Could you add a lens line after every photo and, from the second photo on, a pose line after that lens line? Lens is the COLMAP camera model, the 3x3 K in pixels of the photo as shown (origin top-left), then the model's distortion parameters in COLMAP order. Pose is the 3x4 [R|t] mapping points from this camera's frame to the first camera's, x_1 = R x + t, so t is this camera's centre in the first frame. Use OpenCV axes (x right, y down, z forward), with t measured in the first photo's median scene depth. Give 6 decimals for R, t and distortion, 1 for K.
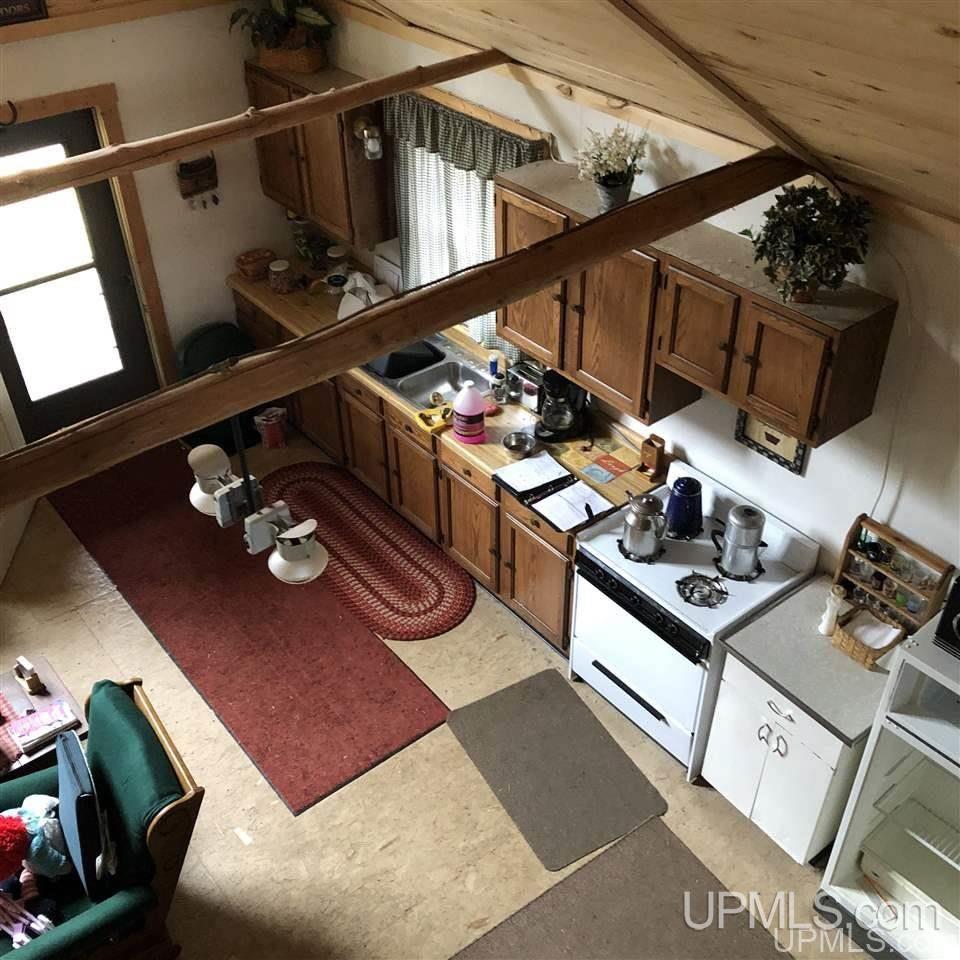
lens RADIAL K [[1065.2, 0, 479.5], [0, 1065.2, 481.1], [0, 0, 1]] dist [0.034828, 0.000000]
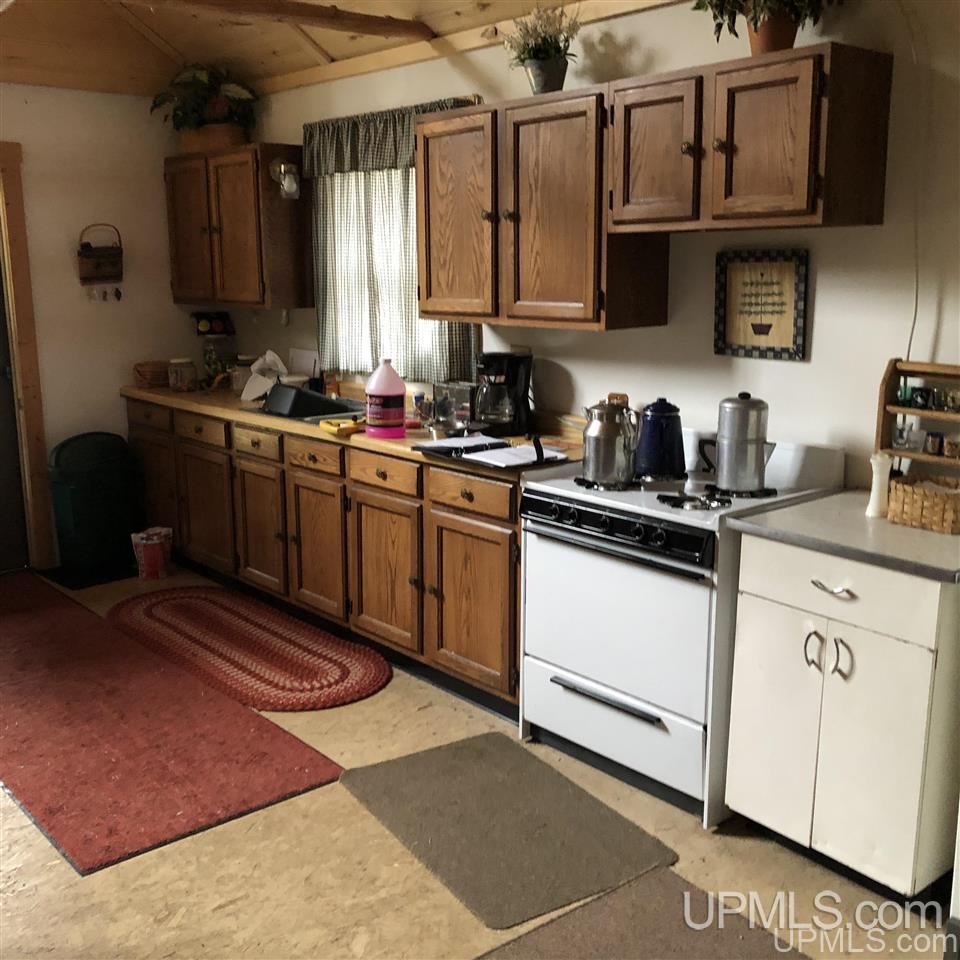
lens RADIAL K [[1065.2, 0, 460.8], [0, 1065.2, 466.9], [0, 0, 1]] dist [0.034828, 0.000000]
pose [[0.999609, 0.003222, 0.027793, 0.027338], [0.009993, 0.886710, -0.462219, 0.378046], [-0.026133, 0.462316, 0.886330, 0.321807]]
